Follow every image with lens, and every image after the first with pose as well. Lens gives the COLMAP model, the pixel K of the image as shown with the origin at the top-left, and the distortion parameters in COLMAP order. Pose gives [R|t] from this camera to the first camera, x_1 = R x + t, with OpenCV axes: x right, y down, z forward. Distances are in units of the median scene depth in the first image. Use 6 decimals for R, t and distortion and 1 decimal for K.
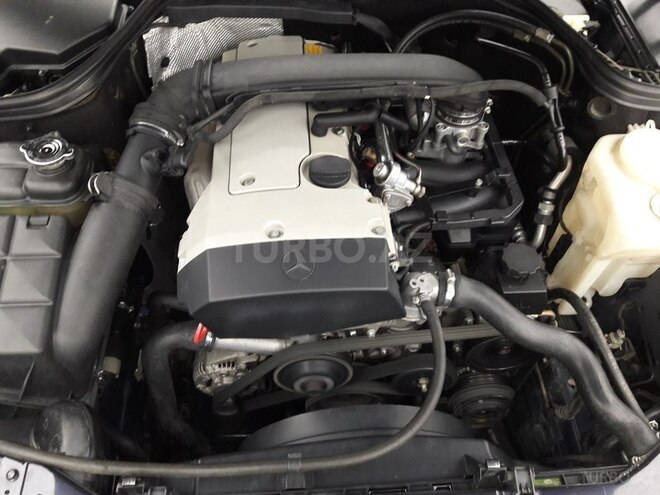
lens RADIAL K [[551.2, 0, 330.0], [0, 551.2, 247.5], [0, 0, 1]] dist [-0.029978, 0.001731]
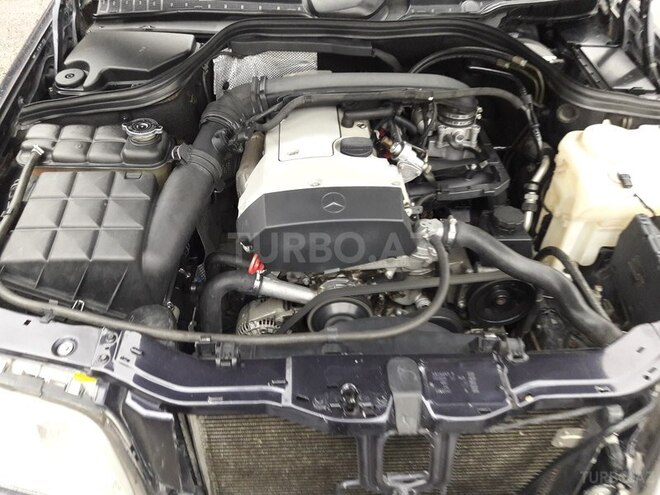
lens RADIAL K [[551.2, 0, 330.0], [0, 551.2, 247.5], [0, 0, 1]] dist [-0.029978, 0.001731]
pose [[0.999835, 0.006236, -0.017059, -0.035905], [-0.009491, 0.980171, -0.197925, 0.319778], [0.015487, 0.198054, 0.980069, -0.205366]]
